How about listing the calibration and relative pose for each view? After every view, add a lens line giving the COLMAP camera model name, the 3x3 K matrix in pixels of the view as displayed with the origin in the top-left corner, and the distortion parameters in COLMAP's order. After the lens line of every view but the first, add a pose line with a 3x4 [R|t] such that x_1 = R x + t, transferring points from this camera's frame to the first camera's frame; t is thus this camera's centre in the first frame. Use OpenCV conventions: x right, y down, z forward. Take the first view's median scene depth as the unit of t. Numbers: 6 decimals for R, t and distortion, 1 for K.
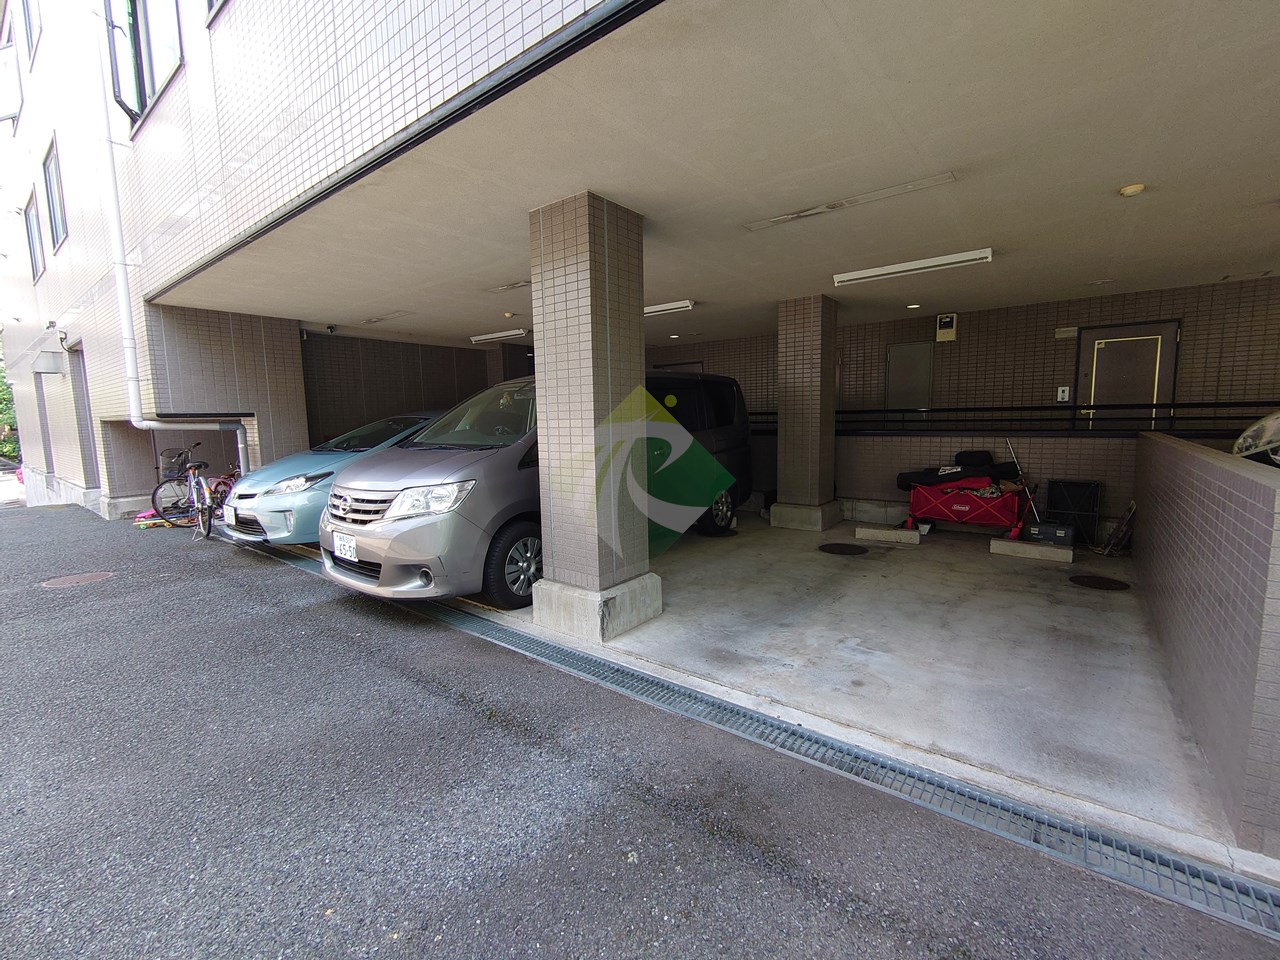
lens RADIAL K [[550.7, 0, 642.0], [0, 550.7, 476.9], [0, 0, 1]] dist [-0.004420, 0.000104]
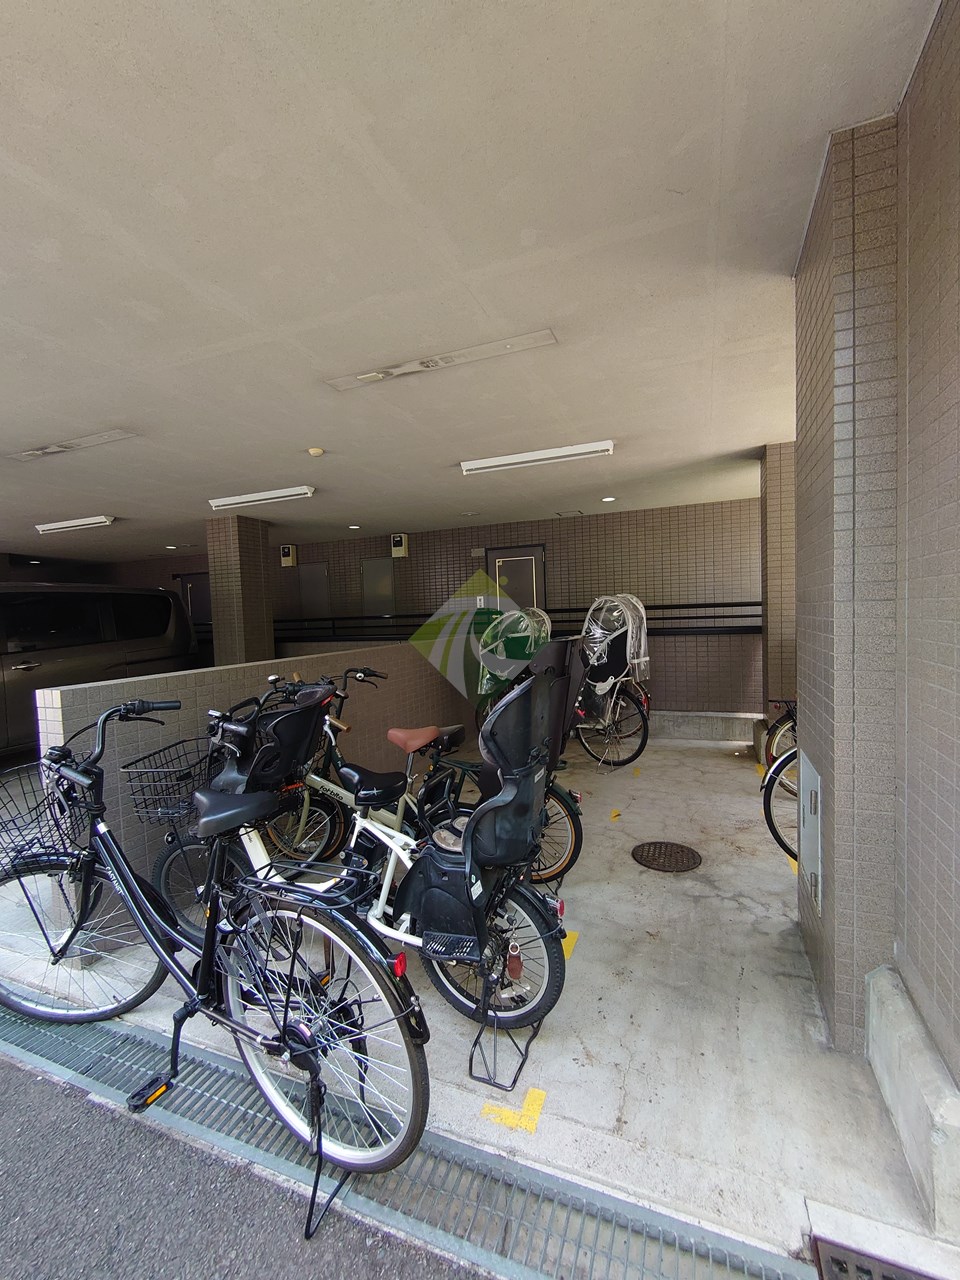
lens RADIAL K [[550.7, 0, 479.8], [0, 550.7, 640.4], [0, 0, 1]] dist [-0.004420, 0.000104]
pose [[0.959579, -0.027090, 0.280132, 0.437170], [0.047172, 0.996757, -0.065196, 0.010072], [-0.277458, 0.075775, 0.957745, -0.151259]]
